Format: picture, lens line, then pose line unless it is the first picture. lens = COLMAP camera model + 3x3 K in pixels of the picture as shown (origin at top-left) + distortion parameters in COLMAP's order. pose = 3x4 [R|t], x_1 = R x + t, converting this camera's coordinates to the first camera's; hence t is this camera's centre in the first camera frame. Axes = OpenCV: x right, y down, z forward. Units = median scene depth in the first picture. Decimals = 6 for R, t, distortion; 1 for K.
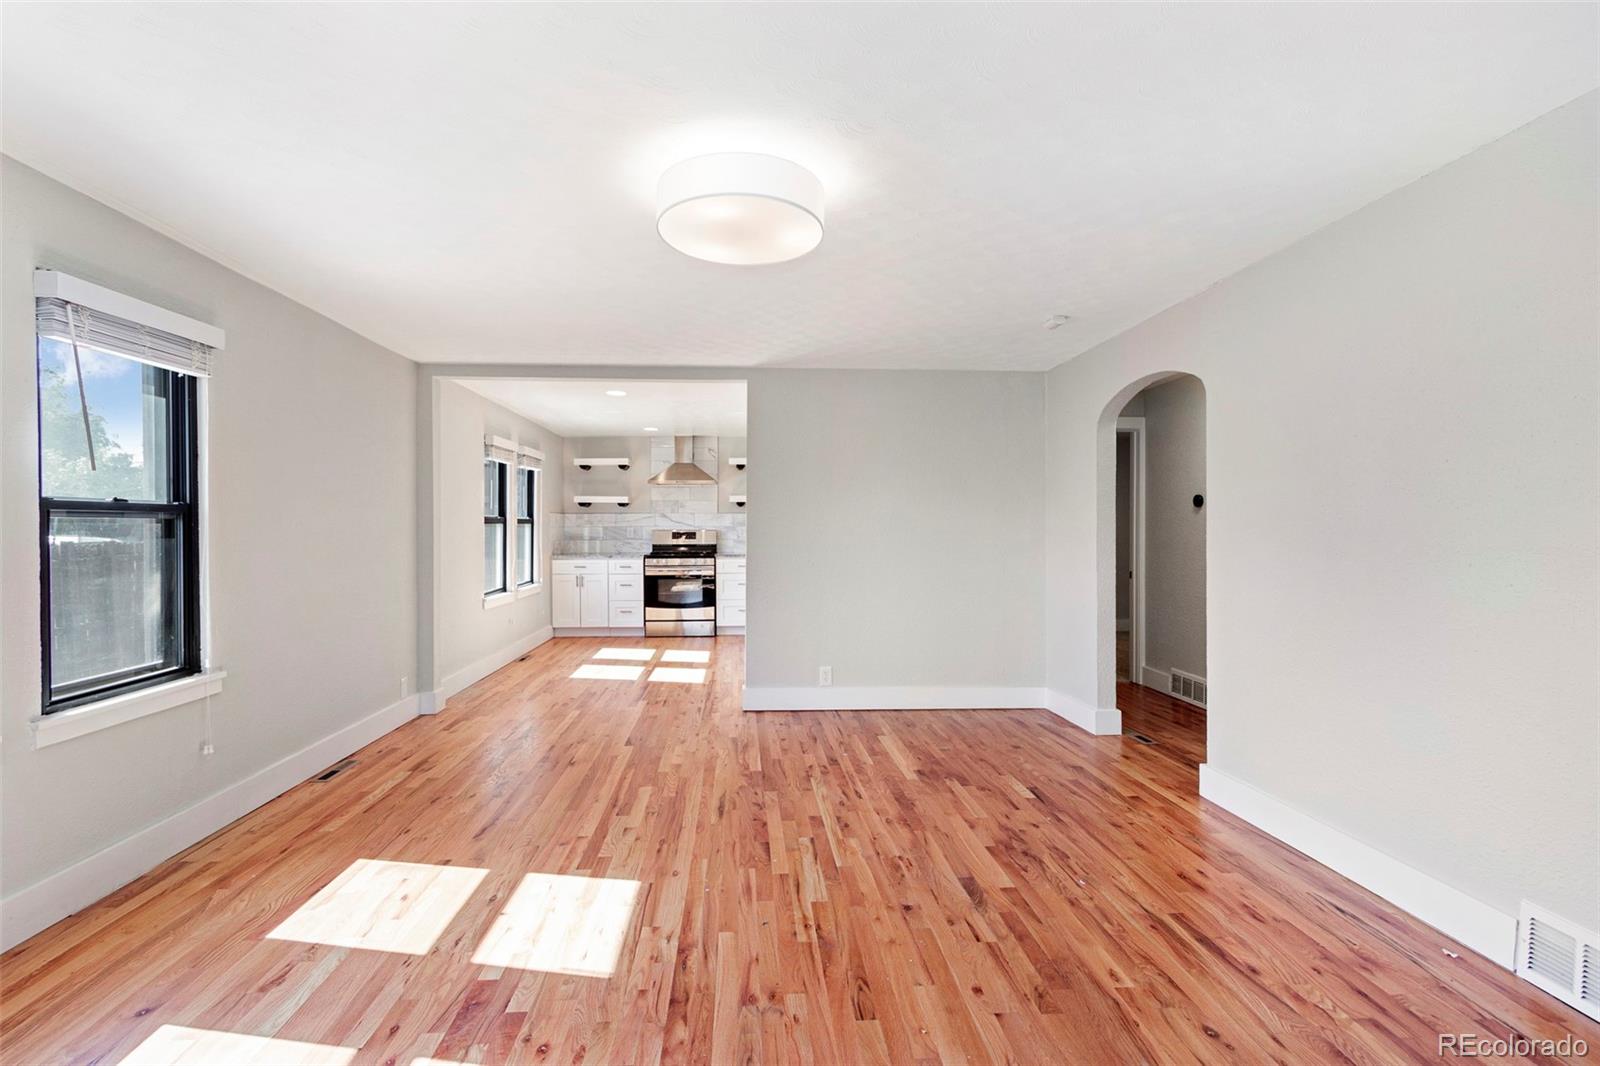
lens RADIAL K [[742.3, 0, 799.6], [0, 742.3, 530.3], [0, 0, 1]] dist [0.005106, 0.000049]
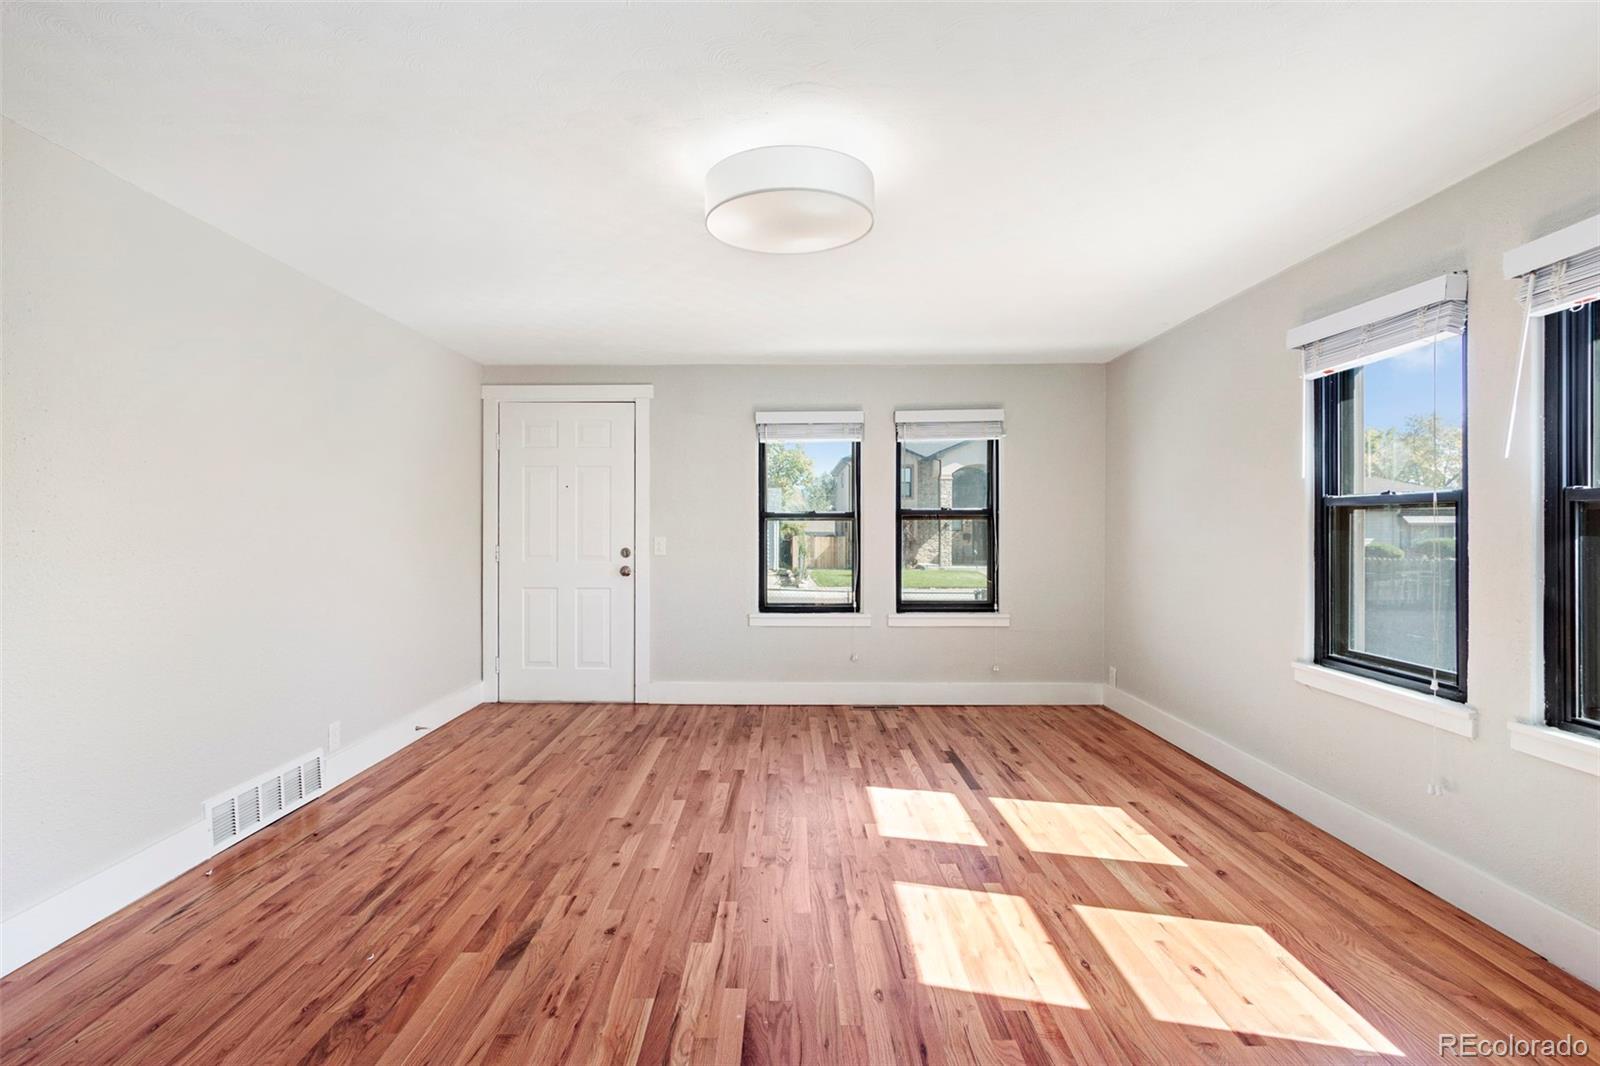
lens RADIAL K [[742.3, 0, 798.2], [0, 742.3, 530.9], [0, 0, 1]] dist [0.005106, 0.000049]
pose [[-0.997607, 0.000201, 0.069139, -0.158641], [0.000631, 0.999981, 0.006196, 0.002972], [-0.069137, 0.006225, -0.997588, 1.983157]]
